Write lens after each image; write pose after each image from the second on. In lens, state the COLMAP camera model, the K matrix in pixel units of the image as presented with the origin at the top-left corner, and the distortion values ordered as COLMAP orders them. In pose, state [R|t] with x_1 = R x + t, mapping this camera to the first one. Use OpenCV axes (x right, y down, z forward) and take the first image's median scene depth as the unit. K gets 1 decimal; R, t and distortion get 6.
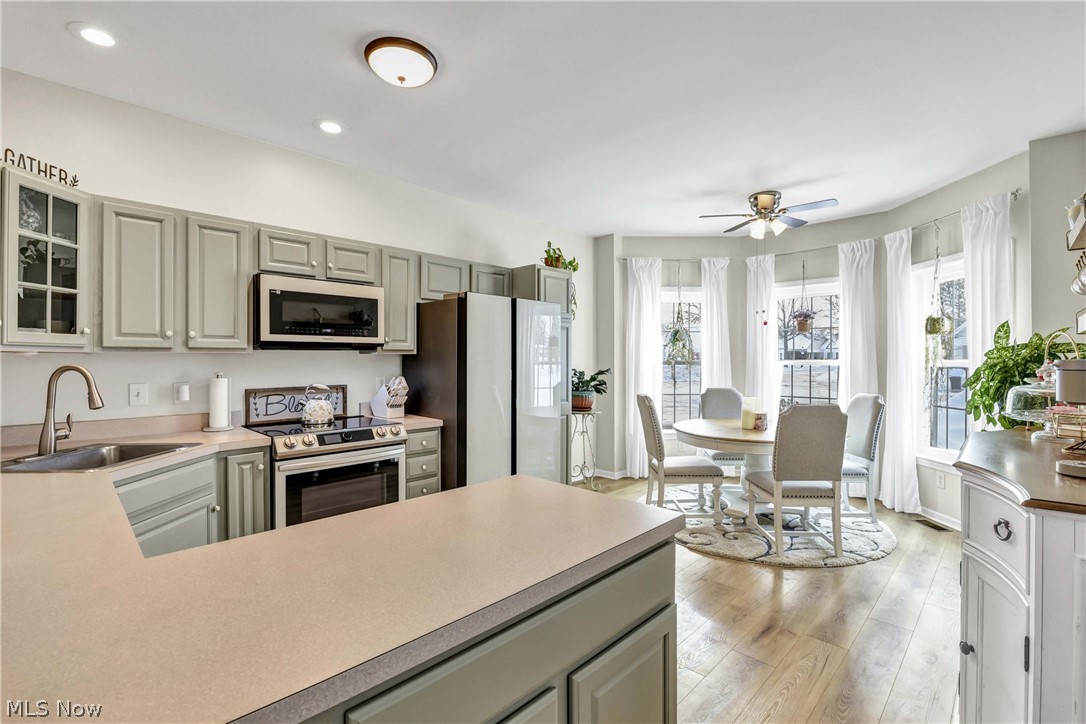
lens RADIAL K [[483.7, 0, 557.0], [0, 483.7, 360.7], [0, 0, 1]] dist [0.011544, -0.012733]
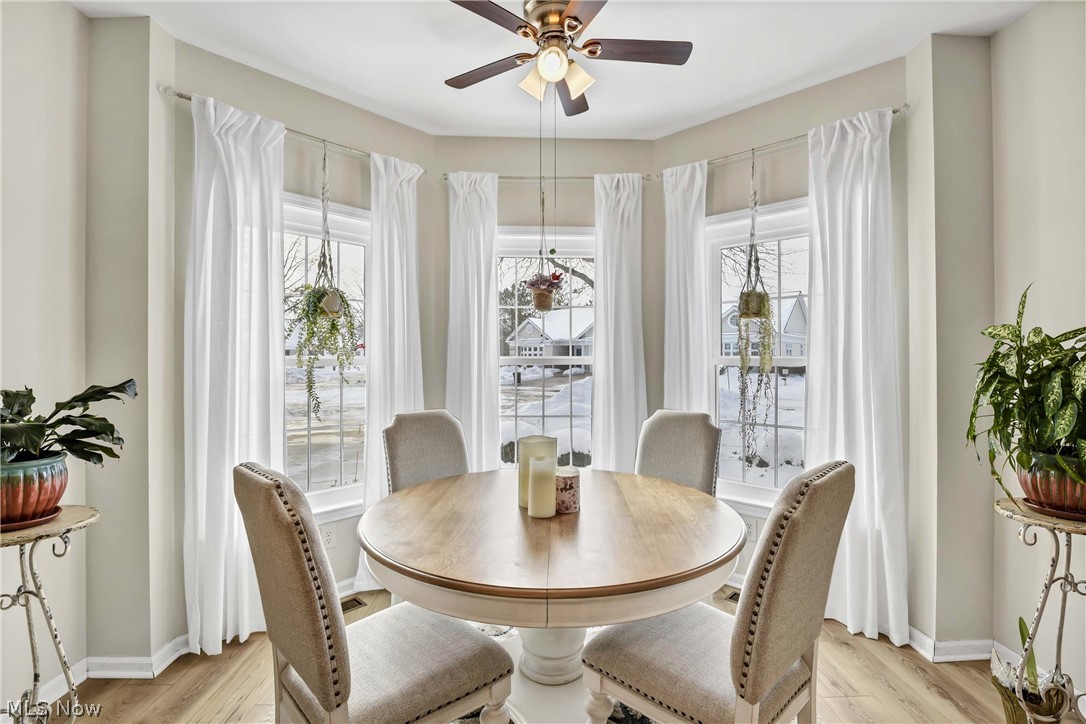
lens RADIAL K [[520.8, 0, 559.9], [0, 520.8, 358.9], [0, 0, 1]] dist [0.001423, -0.011921]
pose [[0.713566, -0.000293, 0.700588, 0.068070], [-0.005425, 0.999968, 0.005943, -0.003310], [-0.700567, -0.008042, 0.713541, 0.519697]]
